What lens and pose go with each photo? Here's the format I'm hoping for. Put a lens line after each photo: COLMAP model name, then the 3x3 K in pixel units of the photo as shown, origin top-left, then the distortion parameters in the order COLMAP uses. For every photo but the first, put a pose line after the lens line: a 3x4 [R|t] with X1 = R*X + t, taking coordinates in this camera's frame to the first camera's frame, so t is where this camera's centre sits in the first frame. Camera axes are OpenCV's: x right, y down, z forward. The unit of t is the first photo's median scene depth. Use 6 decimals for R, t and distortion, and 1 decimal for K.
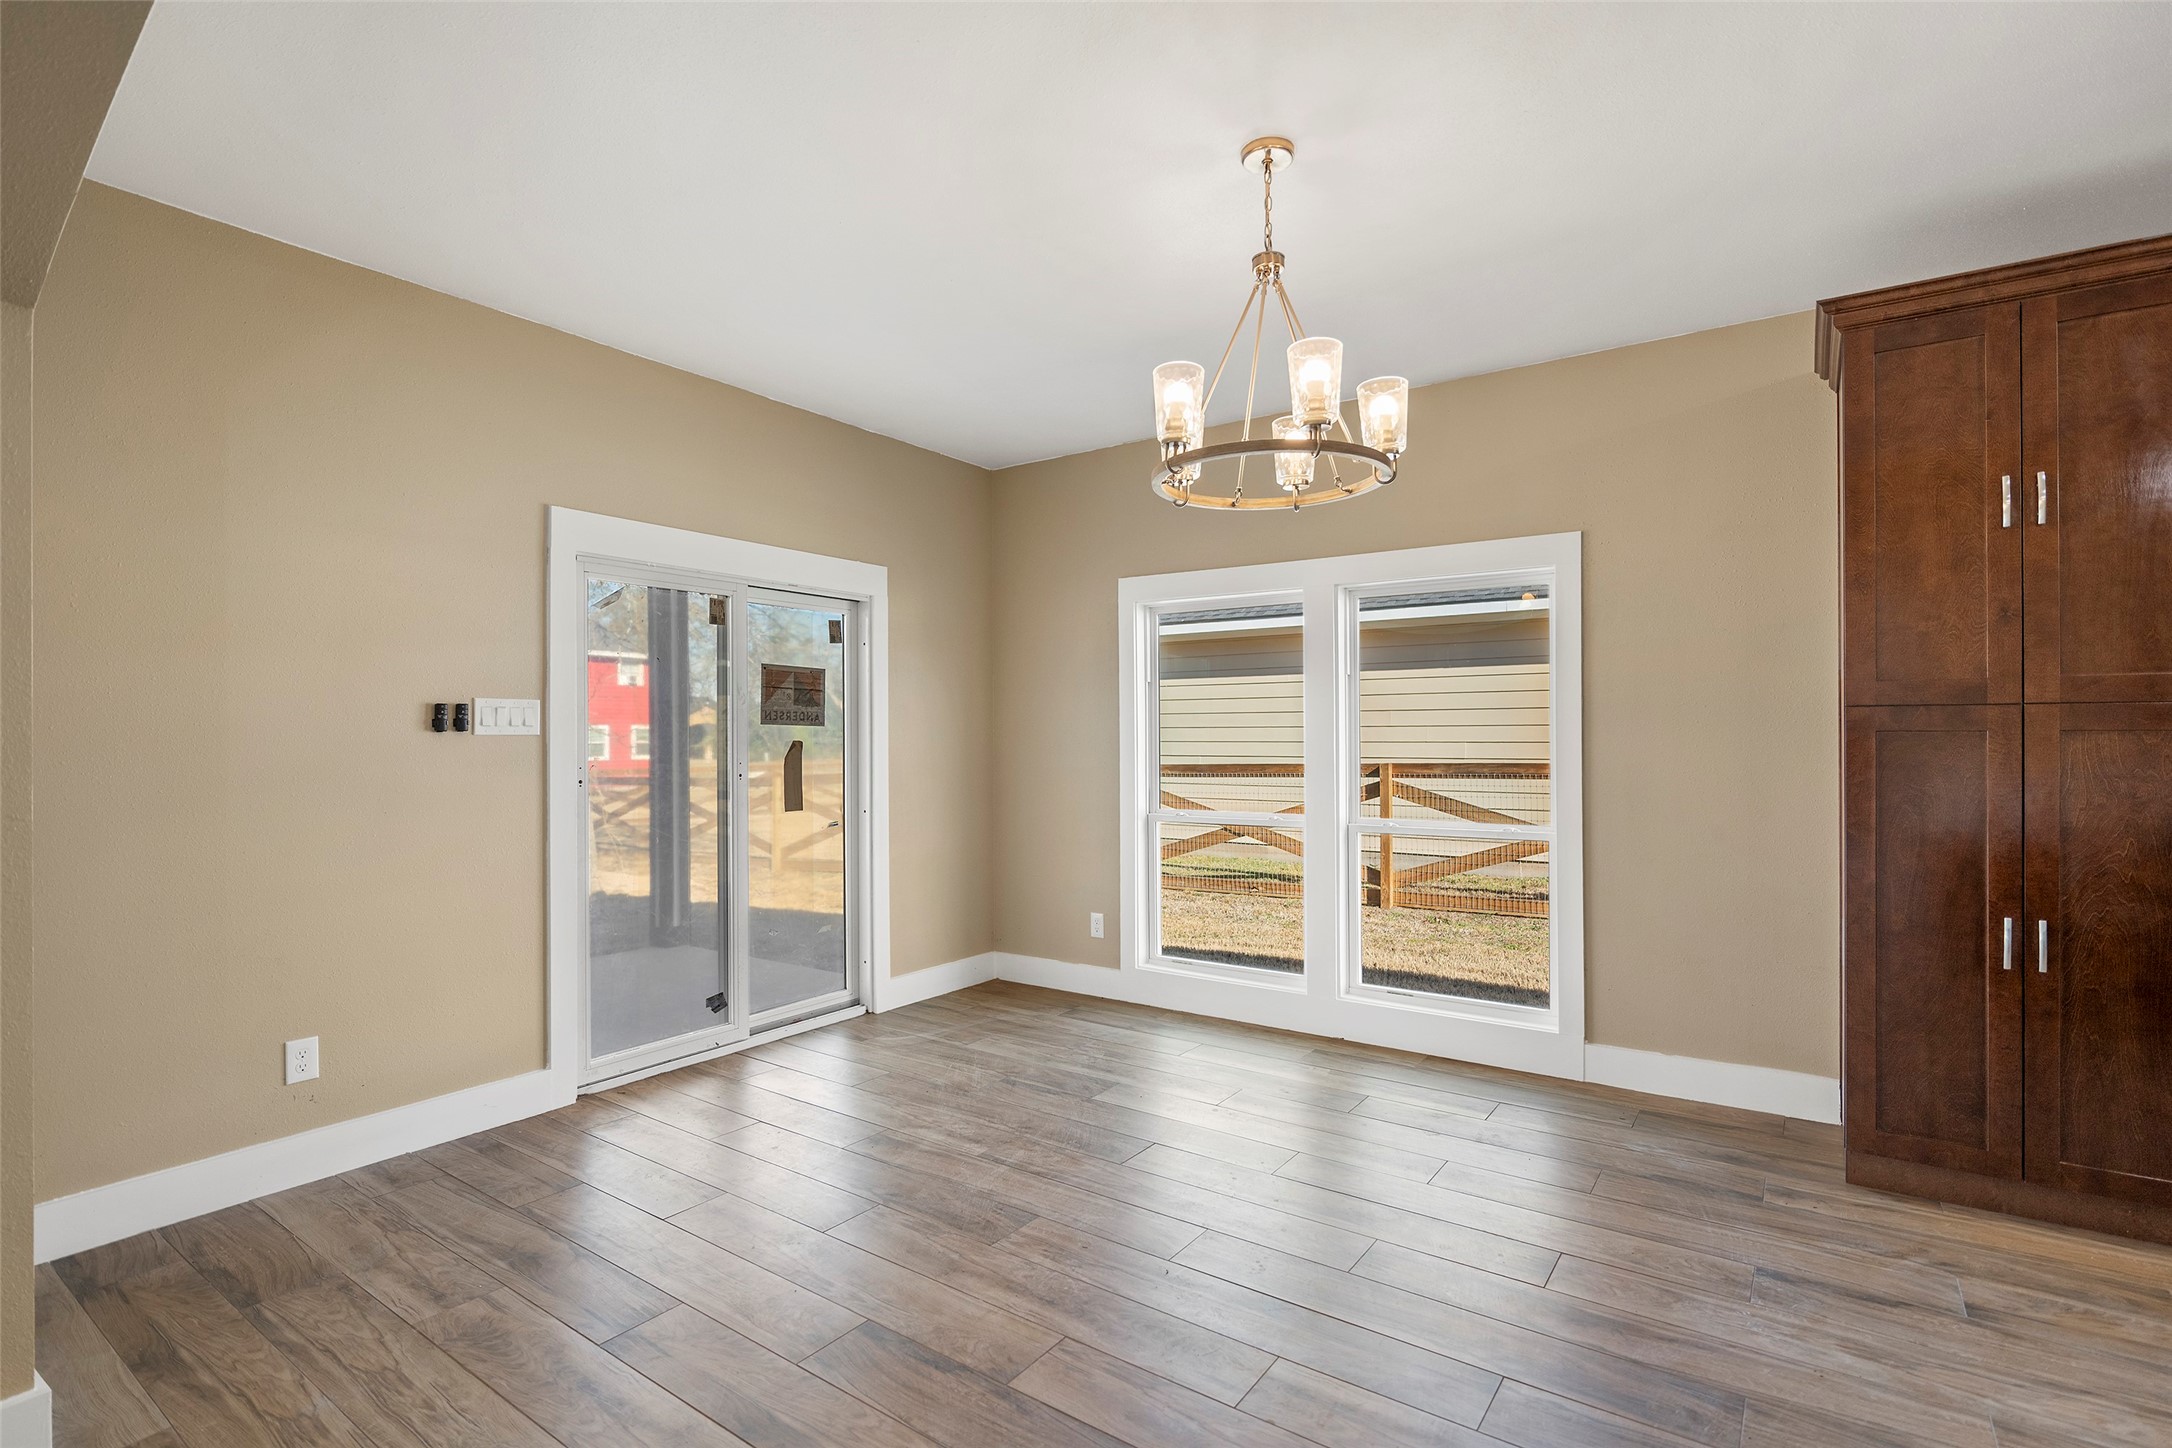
lens RADIAL K [[1004.8, 0, 1088.3], [0, 1004.8, 737.7], [0, 0, 1]] dist [-0.004400, -0.002311]
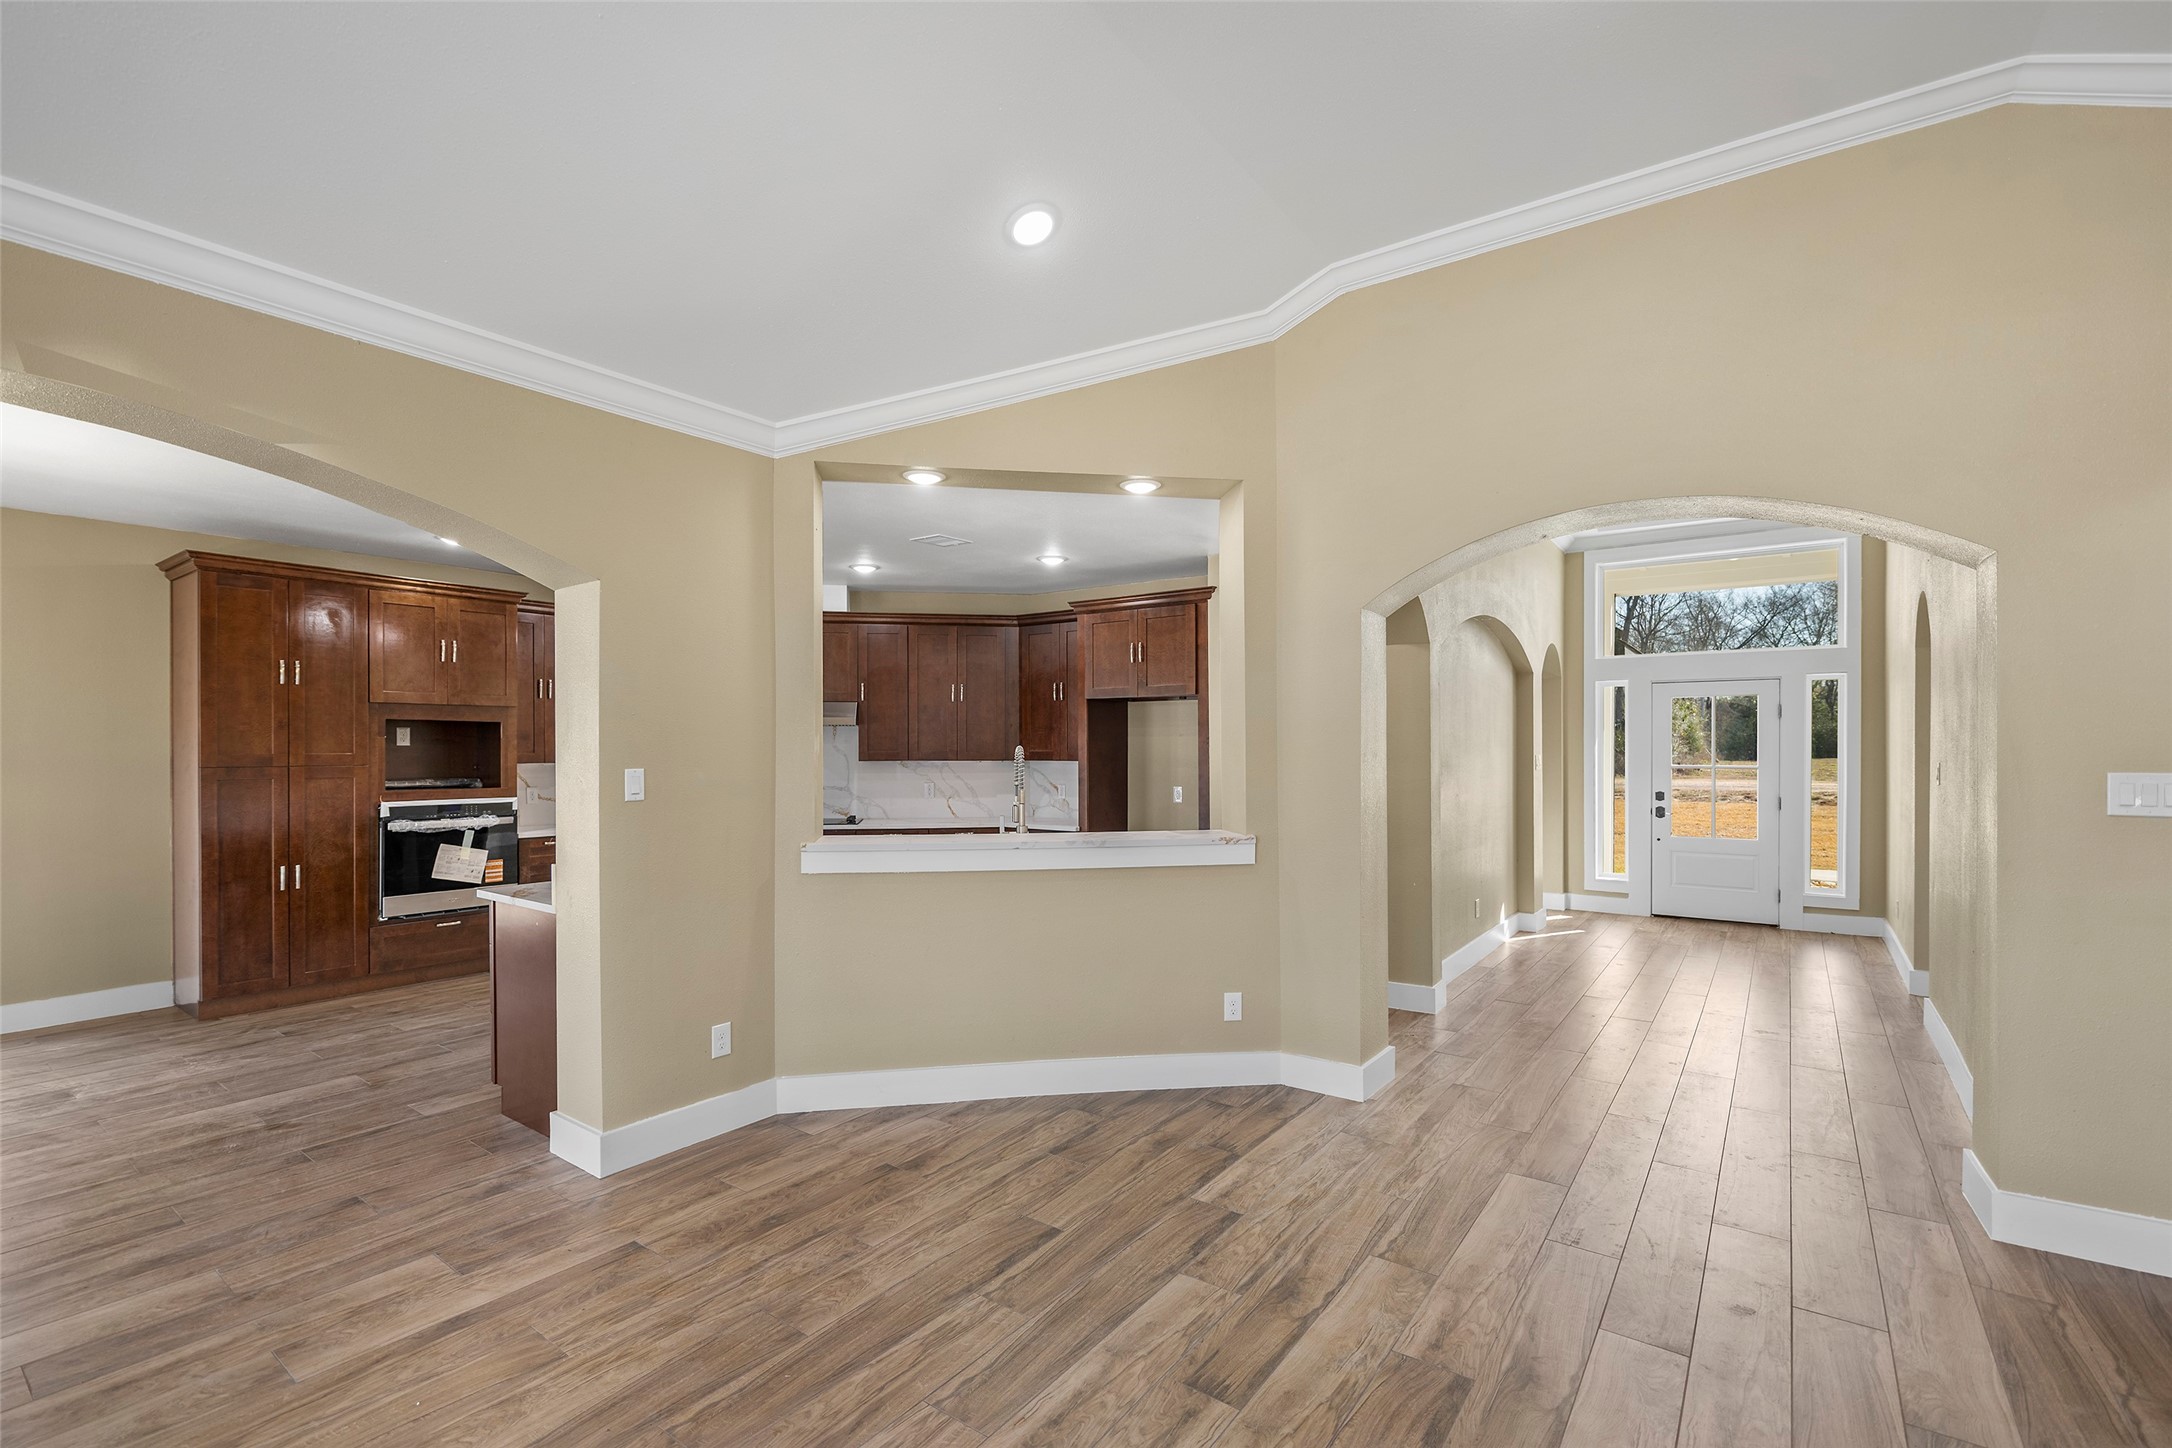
lens RADIAL K [[1004.8, 0, 1109.3], [0, 1004.8, 743.0], [0, 0, 1]] dist [-0.004400, -0.002311]
pose [[0.021378, -0.000712, 0.999771, -1.125740], [-0.002857, 0.999996, 0.000773, -0.086416], [-0.999767, -0.002873, 0.021376, -0.775838]]
